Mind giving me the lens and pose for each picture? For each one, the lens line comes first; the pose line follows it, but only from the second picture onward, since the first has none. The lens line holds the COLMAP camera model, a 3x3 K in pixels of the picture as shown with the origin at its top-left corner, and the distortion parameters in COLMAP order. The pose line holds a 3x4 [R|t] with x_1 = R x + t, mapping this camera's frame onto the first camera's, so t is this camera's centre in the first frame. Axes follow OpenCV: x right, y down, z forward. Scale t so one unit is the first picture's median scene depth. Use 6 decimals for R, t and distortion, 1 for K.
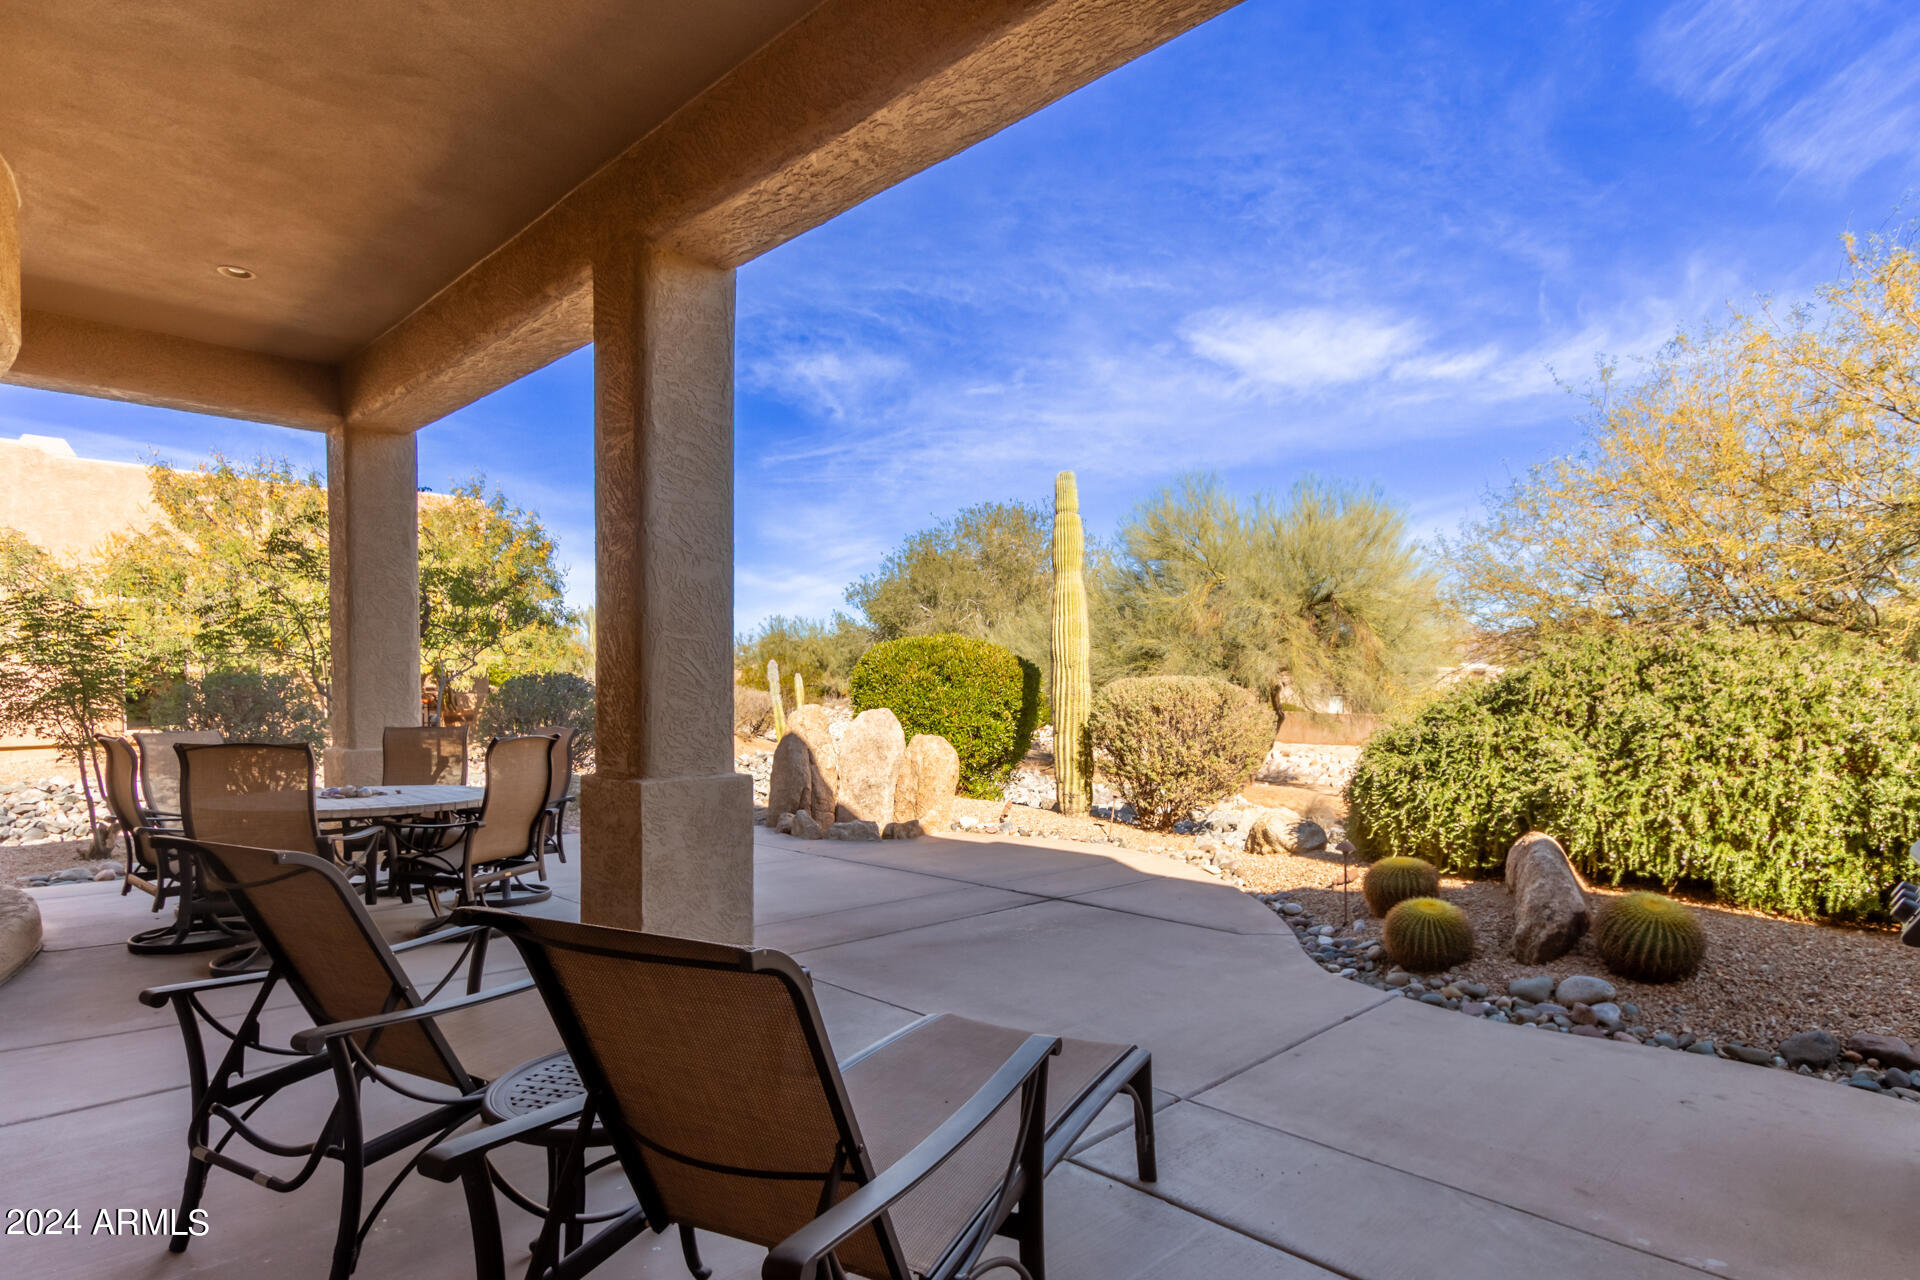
lens RADIAL K [[1003.9, 0, 968.0], [0, 1003.9, 734.9], [0, 0, 1]] dist [0.044394, -0.017097]
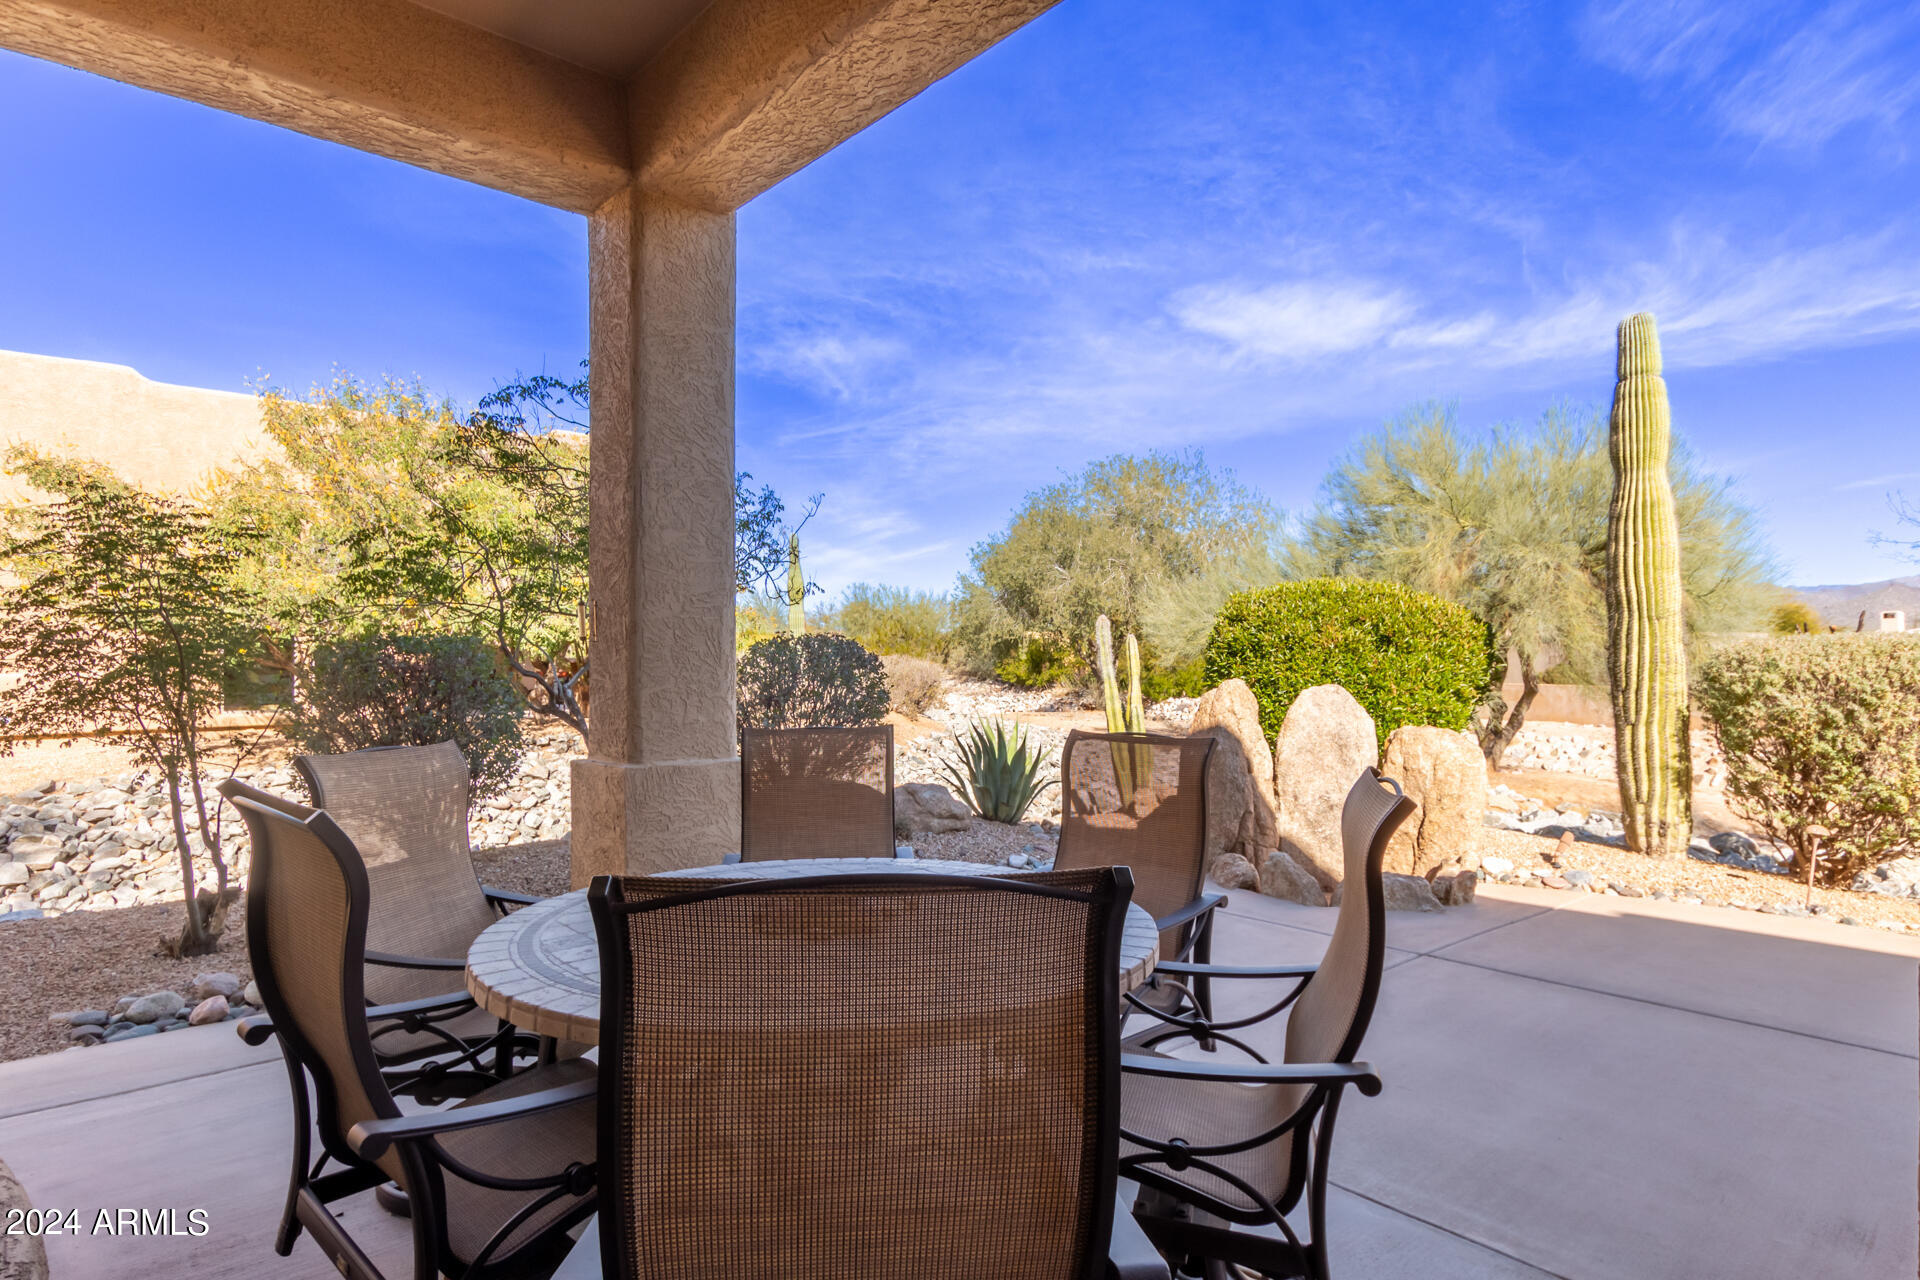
lens RADIAL K [[1017.9, 0, 966.9], [0, 1017.9, 666.0], [0, 0, 1]] dist [0.036206, -0.012845]
pose [[0.998447, -0.002454, -0.055658, -0.292853], [0.000247, 0.999214, -0.039628, -0.012769], [0.055711, 0.039553, 0.997663, 0.336117]]
